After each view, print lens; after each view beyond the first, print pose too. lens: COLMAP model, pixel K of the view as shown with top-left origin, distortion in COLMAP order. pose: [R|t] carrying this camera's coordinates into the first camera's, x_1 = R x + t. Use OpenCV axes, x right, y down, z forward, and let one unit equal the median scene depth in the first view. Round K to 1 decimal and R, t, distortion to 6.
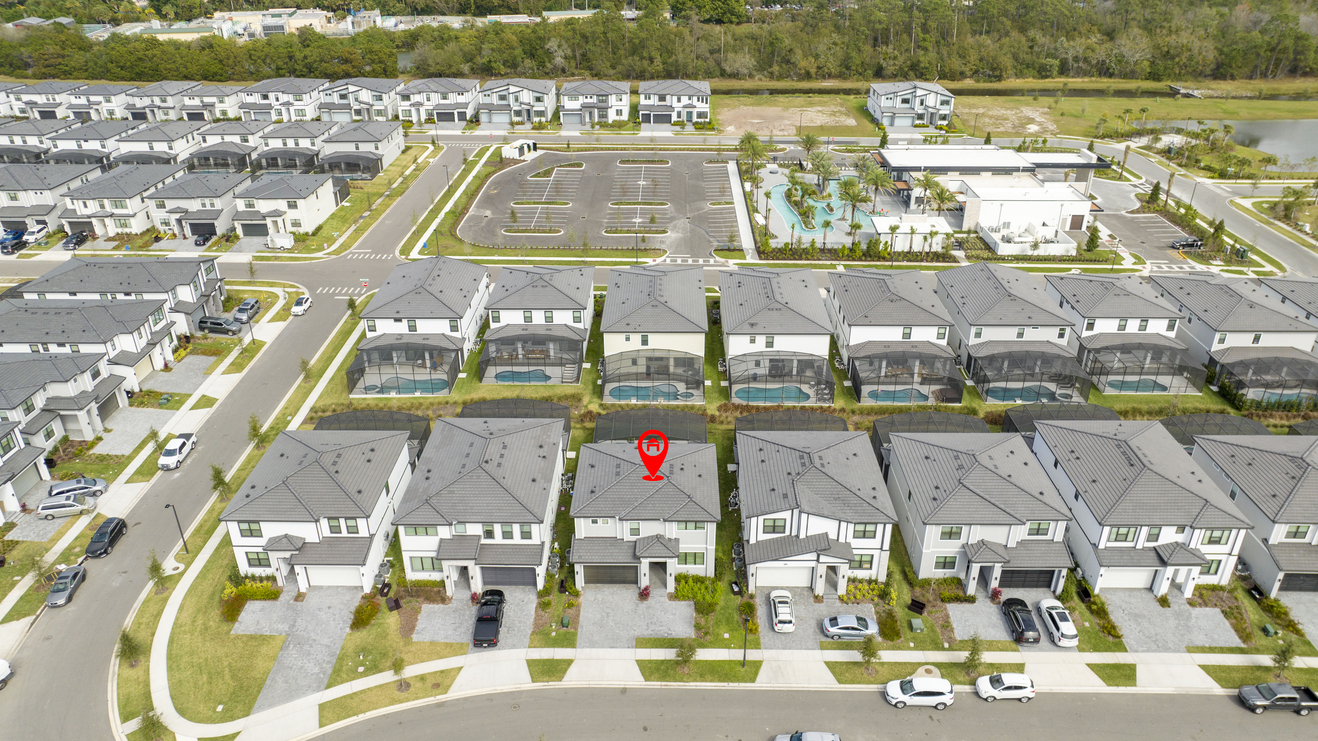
lens RADIAL K [[926.2, 0, 659.0], [0, 926.2, 370.5], [0, 0, 1]] dist [-0.024911, 0.001704]
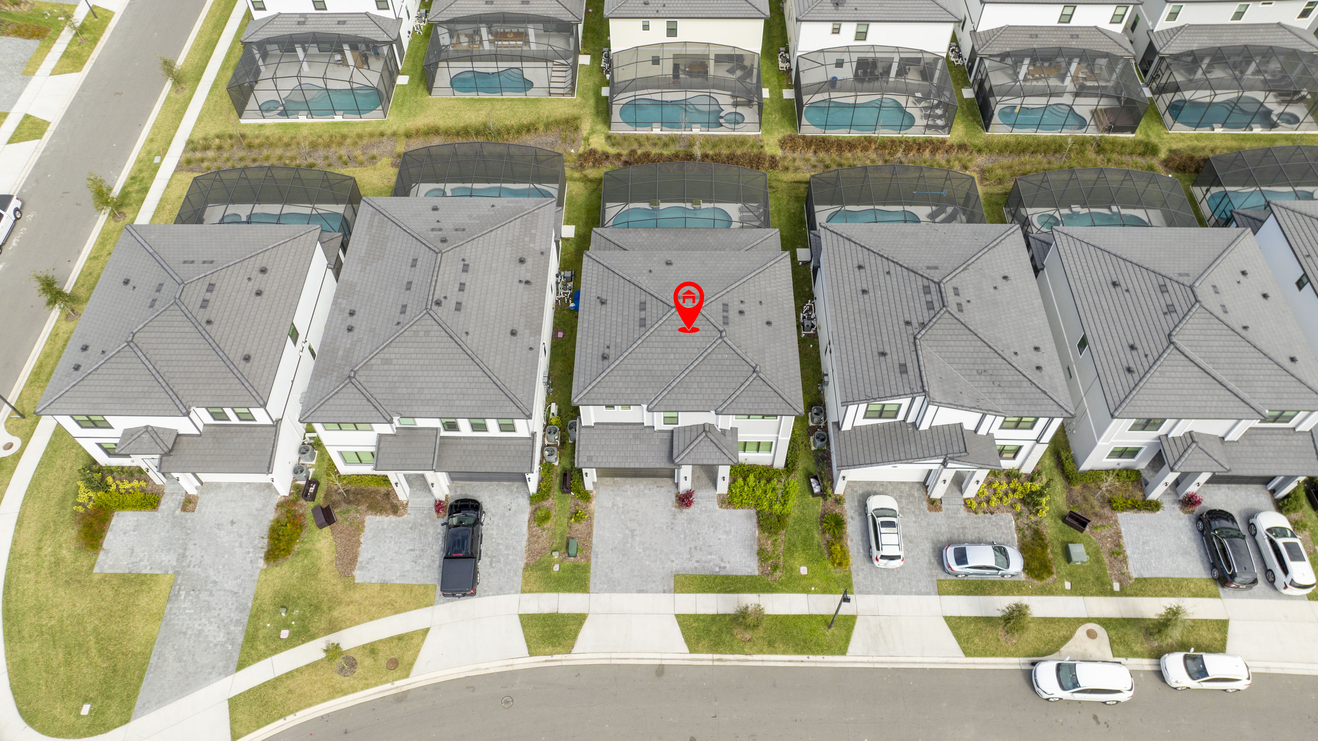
lens RADIAL K [[935.5, 0, 659.0], [0, 935.5, 370.5], [0, 0, 1]] dist [-0.048299, 0.055335]
pose [[0.999999, -0.001479, -0.000650, -0.033138], [0.001614, 0.893716, 0.448630, -0.152145], [-0.000083, -0.448630, 0.893718, 0.405464]]
